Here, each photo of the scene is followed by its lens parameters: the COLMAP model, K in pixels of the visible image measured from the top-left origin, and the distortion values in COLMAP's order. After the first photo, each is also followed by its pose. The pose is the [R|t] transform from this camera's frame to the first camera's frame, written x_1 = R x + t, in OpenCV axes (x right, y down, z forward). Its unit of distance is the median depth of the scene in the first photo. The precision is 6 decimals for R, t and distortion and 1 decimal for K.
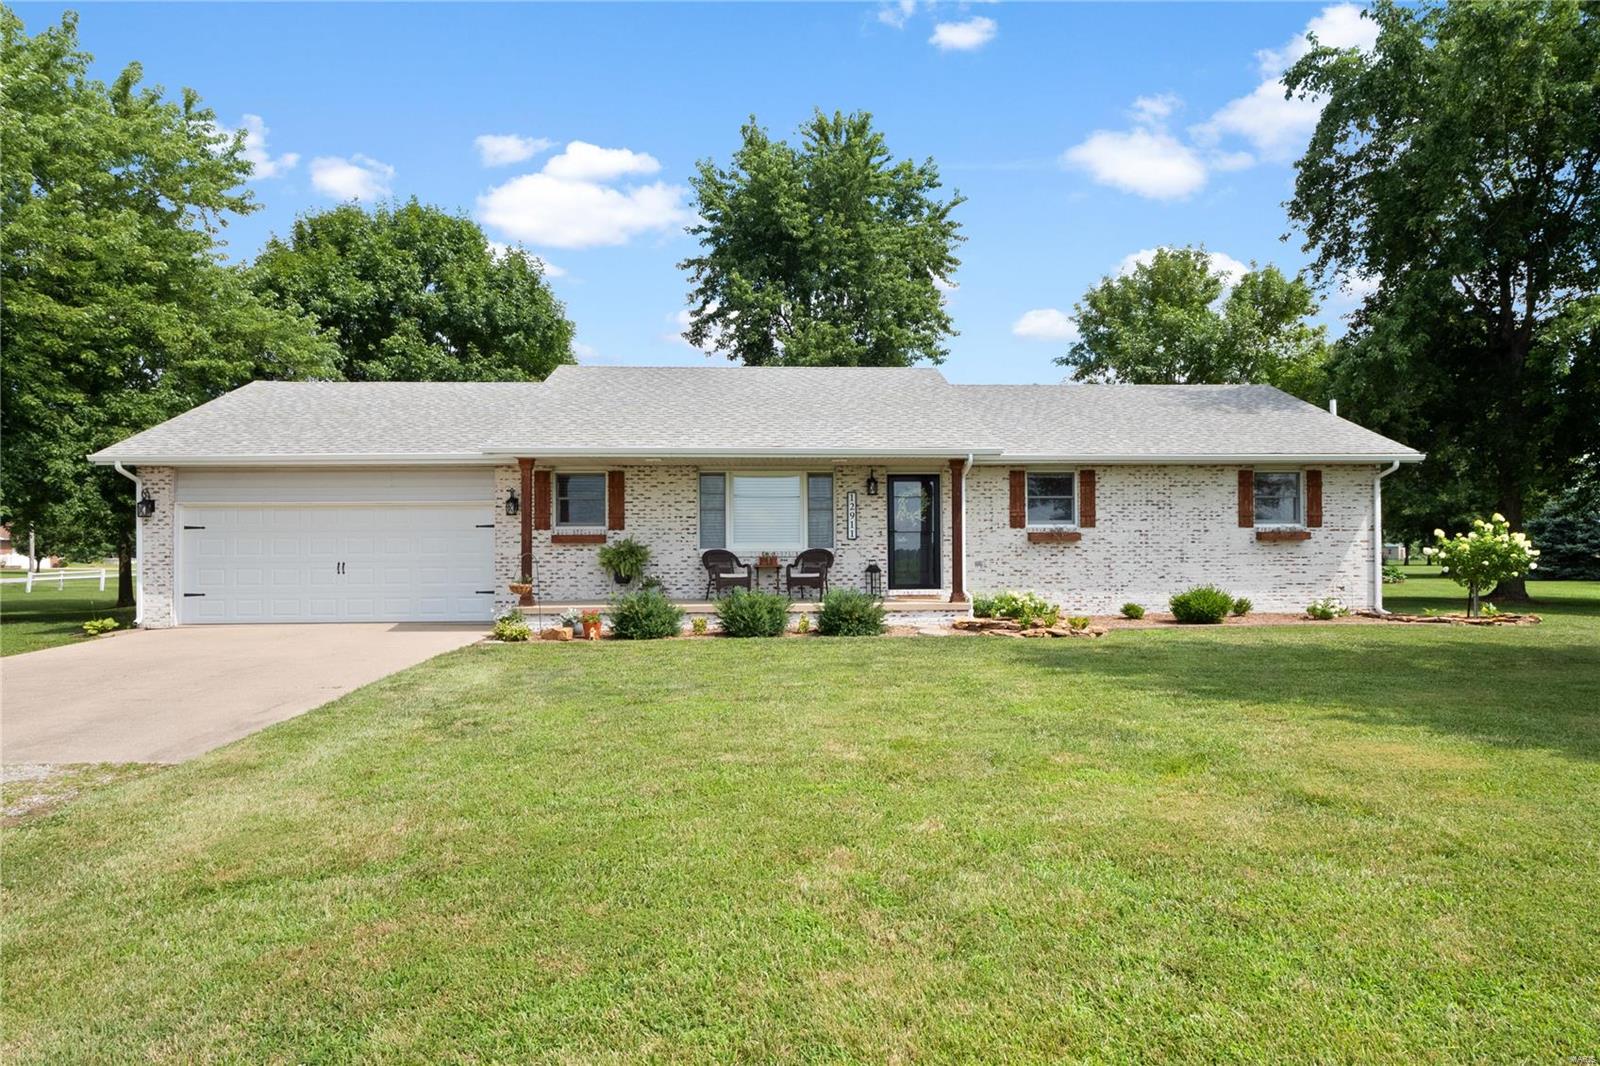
lens RADIAL K [[1011.5, 0, 800.0], [0, 1011.5, 533.0], [0, 0, 1]] dist [0.001923, 0.000394]
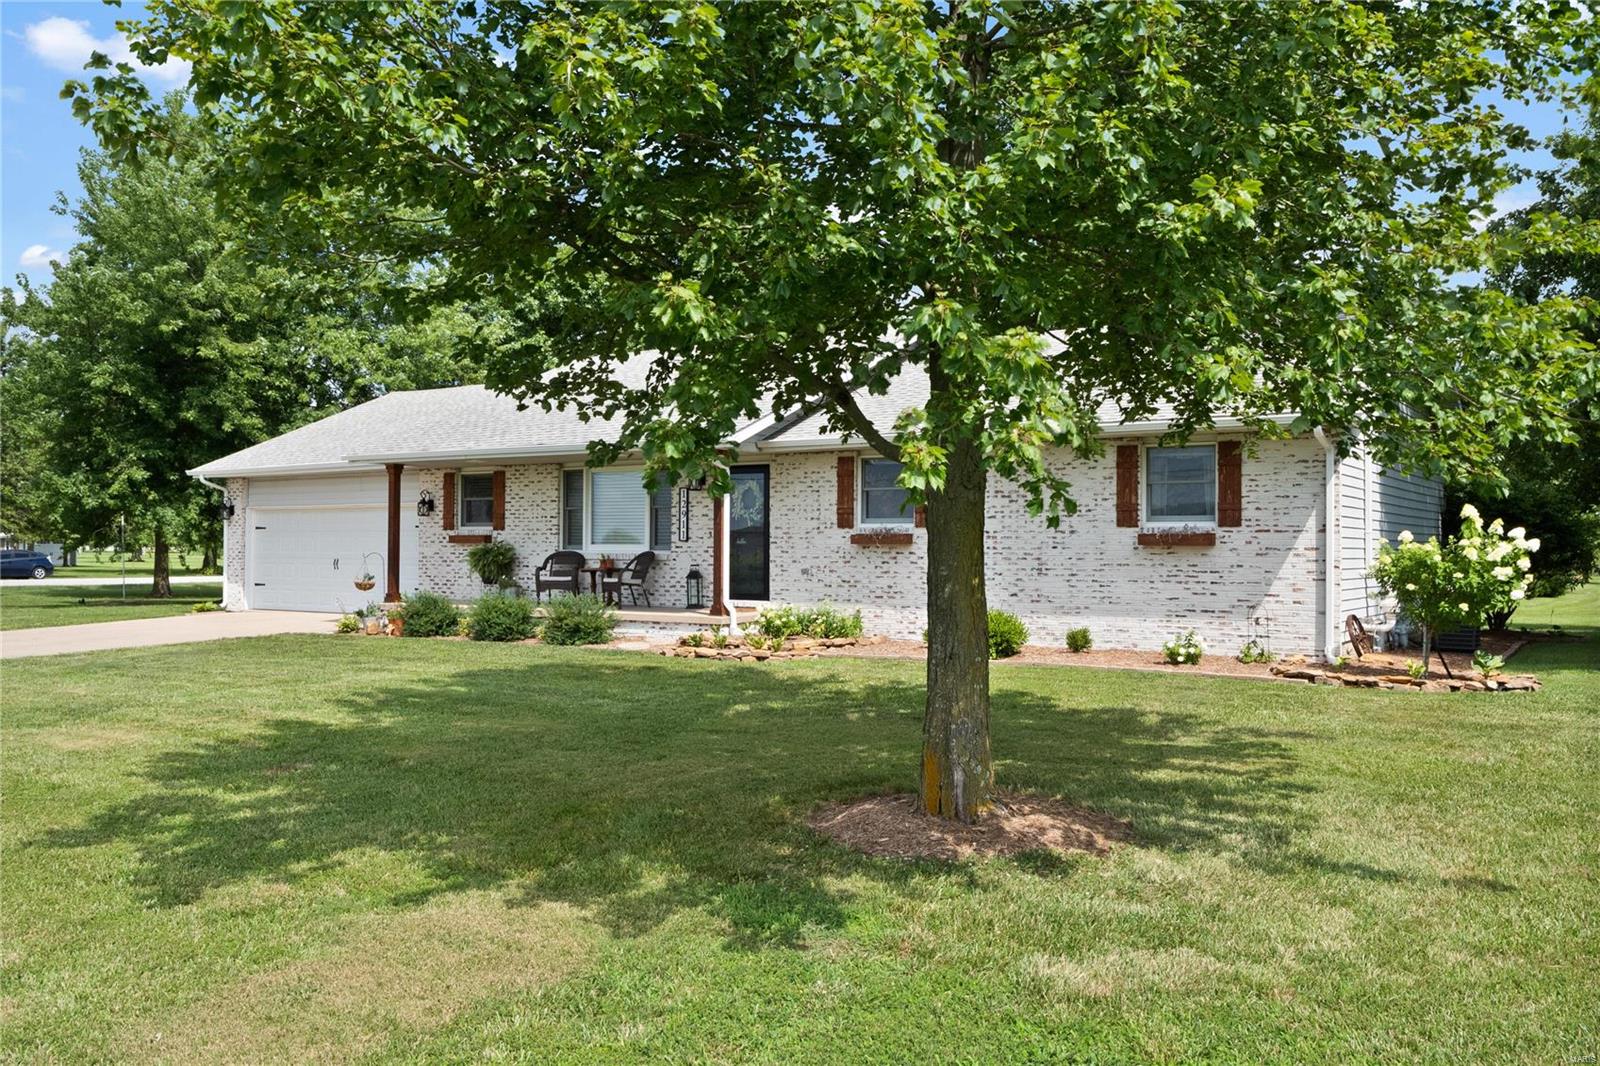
lens RADIAL K [[1289.3, 0, 800.0], [0, 1289.3, 533.0], [0, 0, 1]] dist [-0.002773, -0.001161]
pose [[0.799808, 0.002190, -0.600253, 0.815217], [-0.001257, 0.999997, 0.001974, -0.003106], [0.600255, -0.000825, 0.799808, 0.160285]]
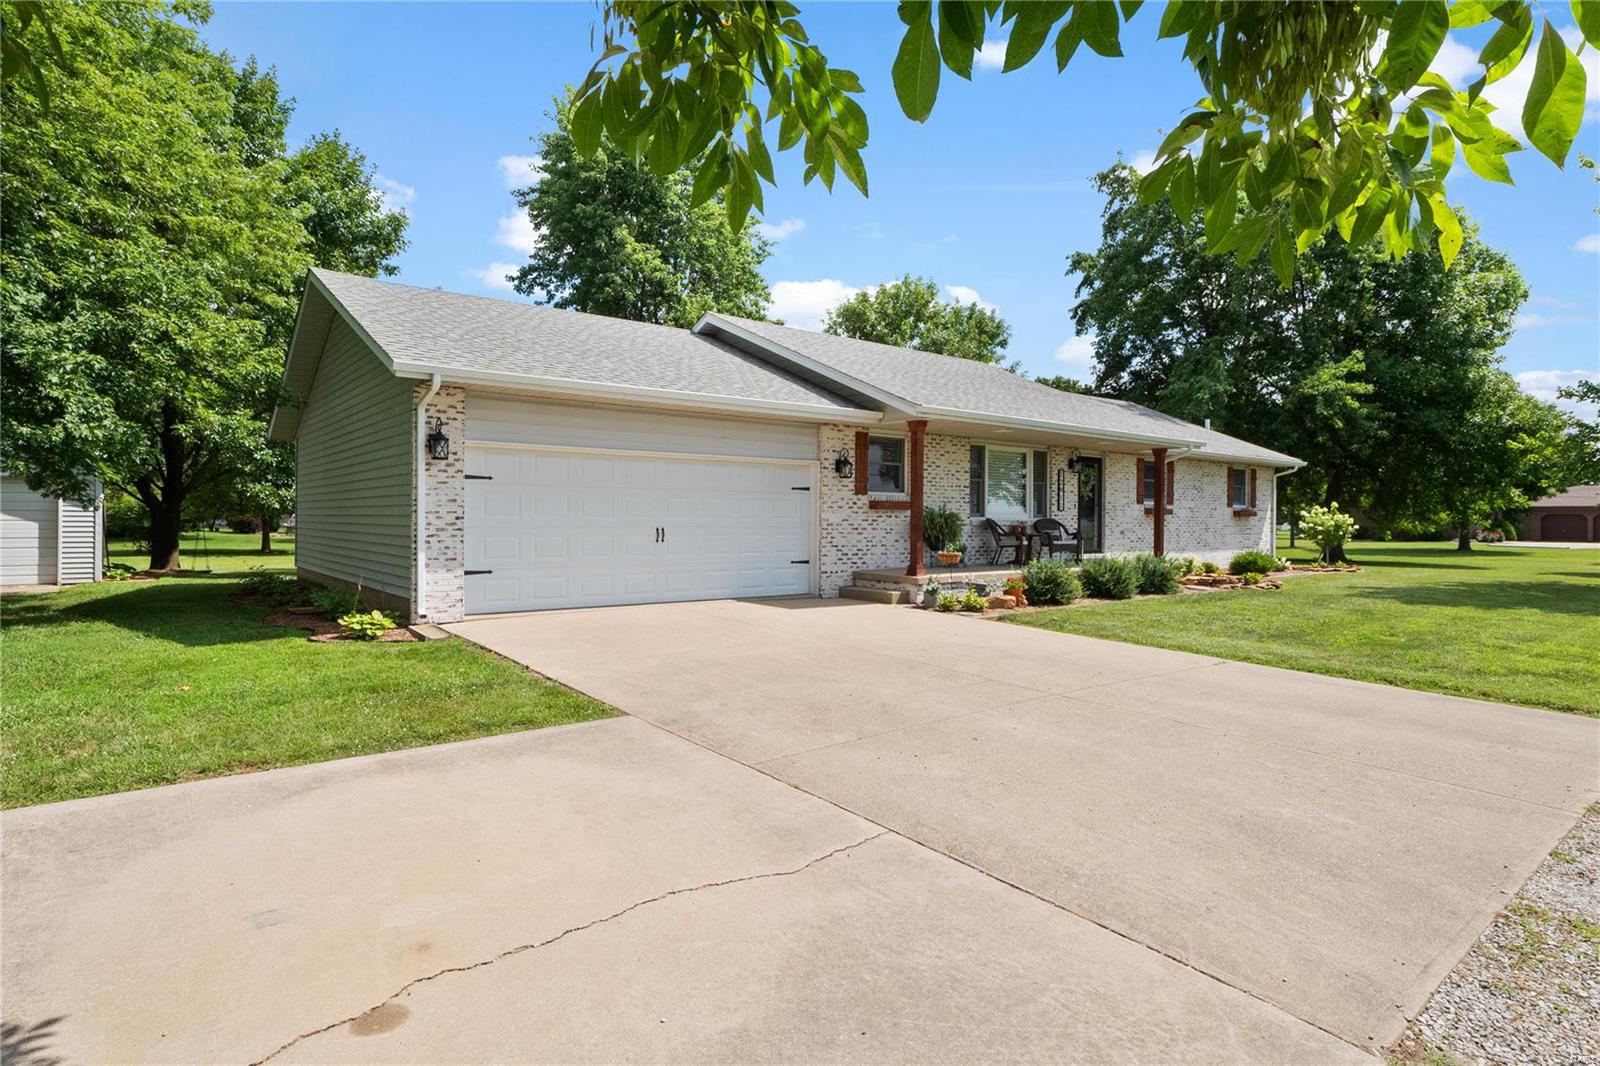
lens RADIAL K [[941.4, 0, 800.0], [0, 941.4, 533.0], [0, 0, 1]] dist [0.001932, 0.000268]
pose [[0.778964, 0.002824, 0.627062, -0.846454], [-0.030575, 0.998971, 0.033483, 0.004817], [-0.626322, -0.045255, 0.778250, 0.352376]]
